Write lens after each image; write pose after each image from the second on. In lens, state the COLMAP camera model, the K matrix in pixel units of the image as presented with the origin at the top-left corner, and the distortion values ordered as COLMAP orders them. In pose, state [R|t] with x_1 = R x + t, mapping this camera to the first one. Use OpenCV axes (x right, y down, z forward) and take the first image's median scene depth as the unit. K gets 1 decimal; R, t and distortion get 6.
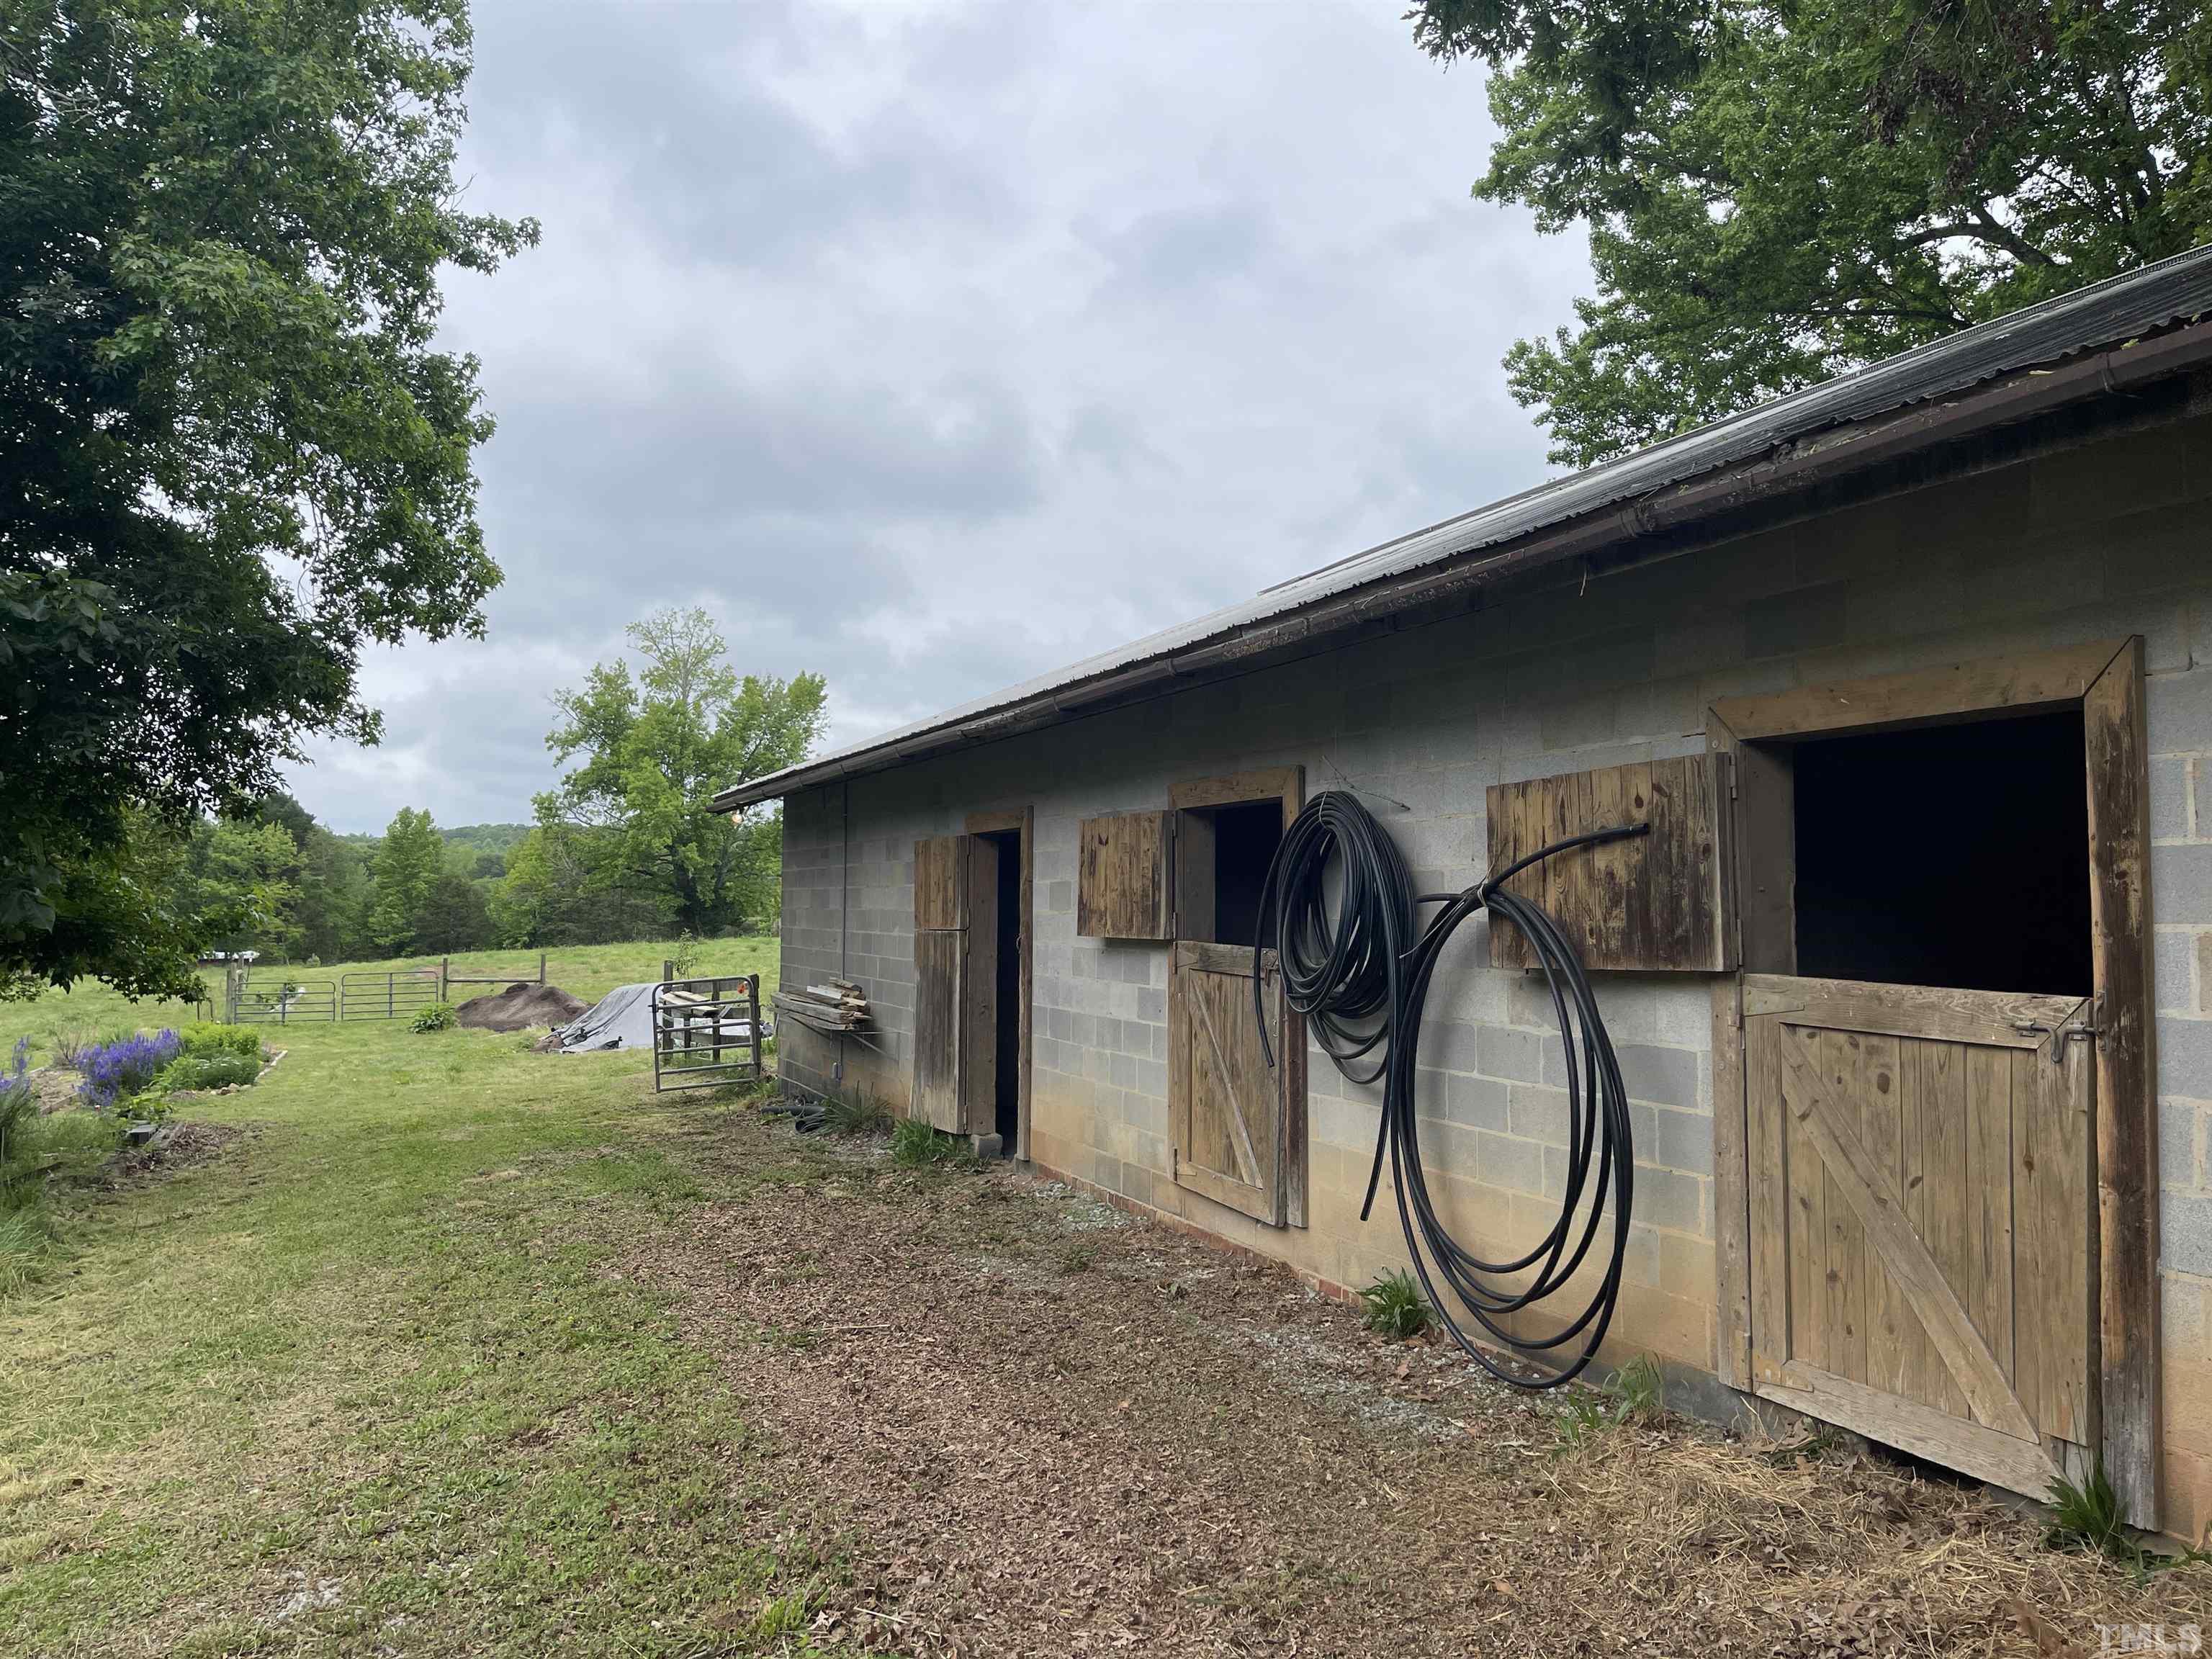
lens RADIAL K [[1677.8, 0, 1109.3], [0, 1677.8, 820.9], [0, 0, 1]] dist [0.009934, -0.006346]
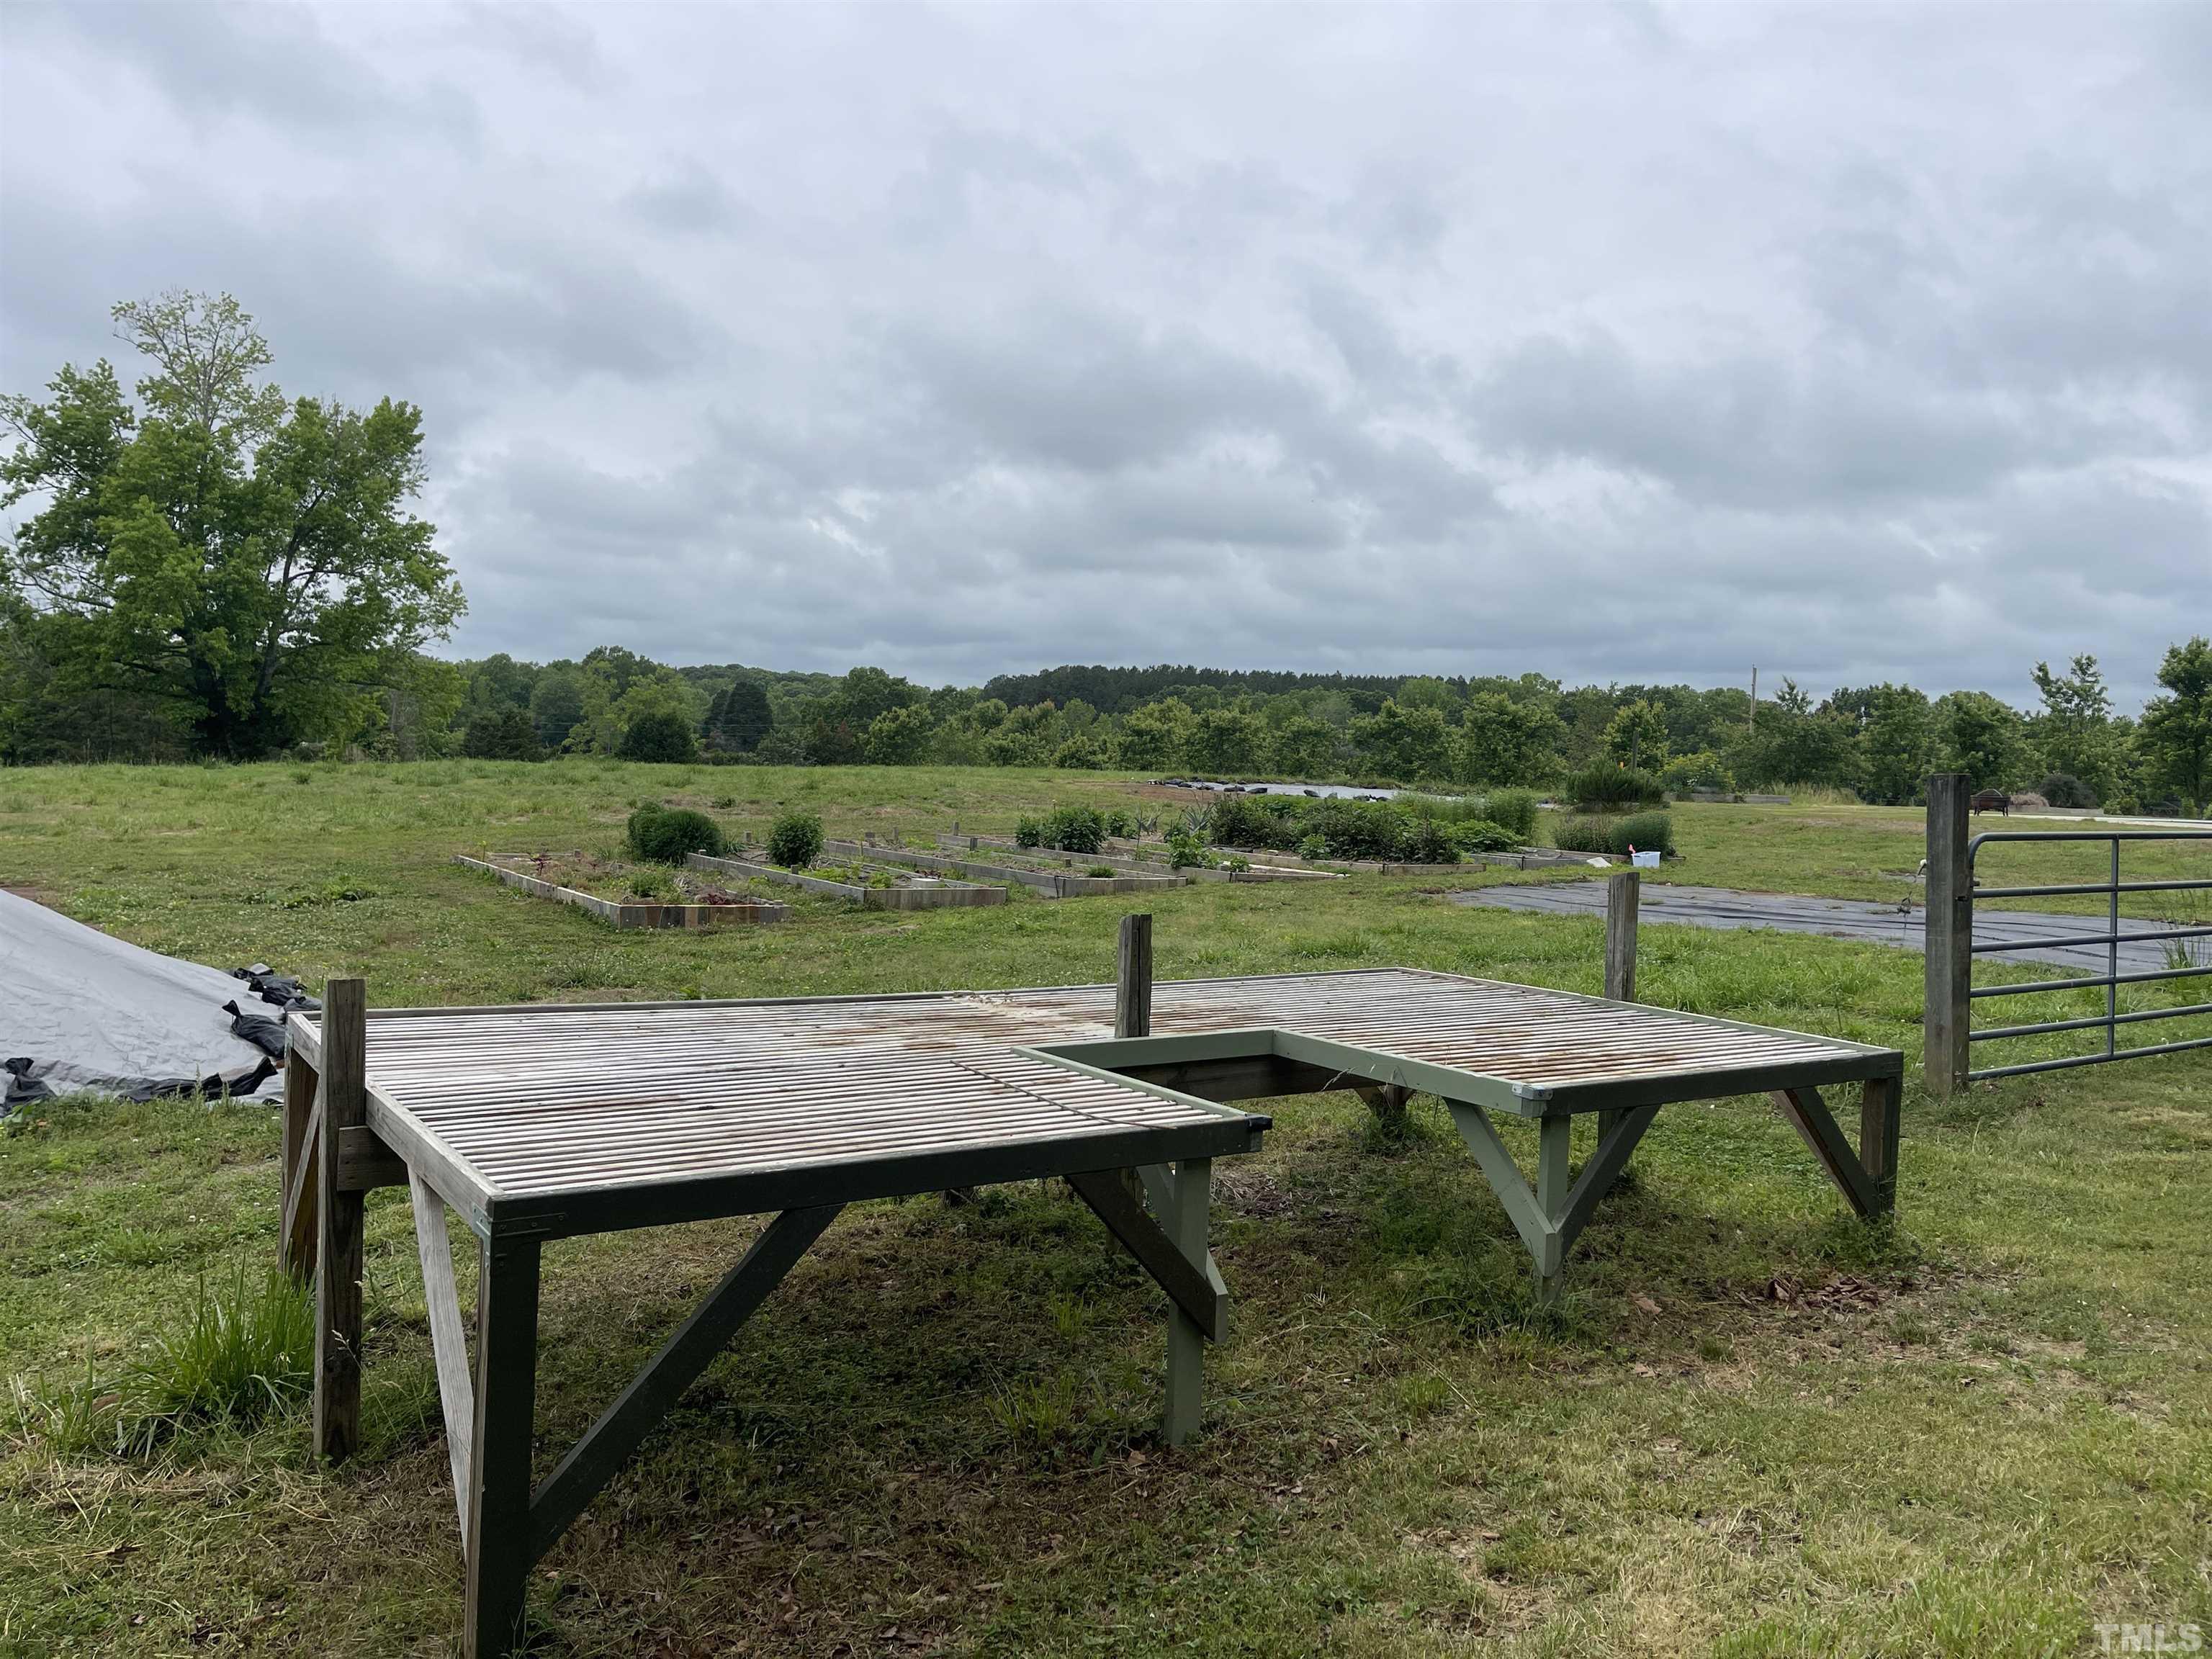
lens RADIAL K [[1677.8, 0, 1104.7], [0, 1677.8, 845.0], [0, 0, 1]] dist [0.009934, -0.006346]
pose [[0.973167, 0.019165, 0.229300, -0.045430], [-0.043498, 0.993880, 0.101538, 0.014947], [-0.225951, -0.108788, 0.968045, 0.215731]]
